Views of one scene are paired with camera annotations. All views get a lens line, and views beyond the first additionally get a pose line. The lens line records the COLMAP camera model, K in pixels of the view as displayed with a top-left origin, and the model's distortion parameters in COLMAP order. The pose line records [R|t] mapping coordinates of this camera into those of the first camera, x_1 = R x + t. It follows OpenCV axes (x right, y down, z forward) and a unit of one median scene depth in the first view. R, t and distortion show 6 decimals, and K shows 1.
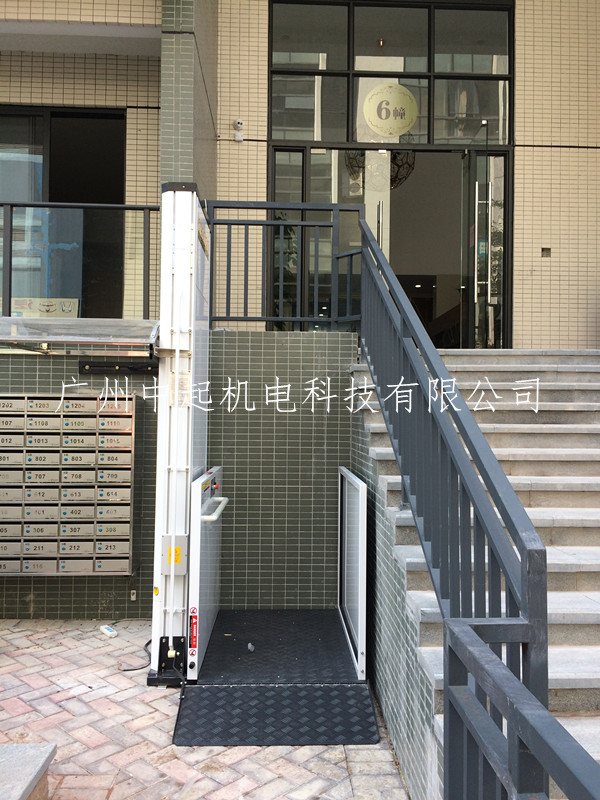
lens RADIAL K [[680.6, 0, 300.0], [0, 680.6, 400.0], [0, 0, 1]] dist [0.096078, -0.141195]
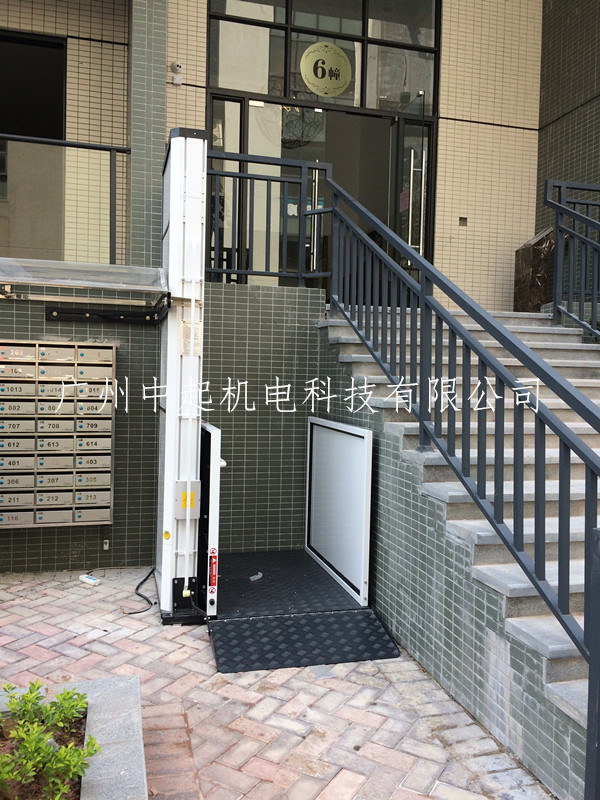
lens RADIAL K [[680.6, 0, 300.0], [0, 680.6, 400.0], [0, 0, 1]] dist [0.096078, -0.141195]
pose [[0.974941, 0.004553, 0.222416, -0.241512], [-0.018346, 0.998031, 0.059986, 0.011279], [-0.221705, -0.062564, 0.973105, -0.026496]]
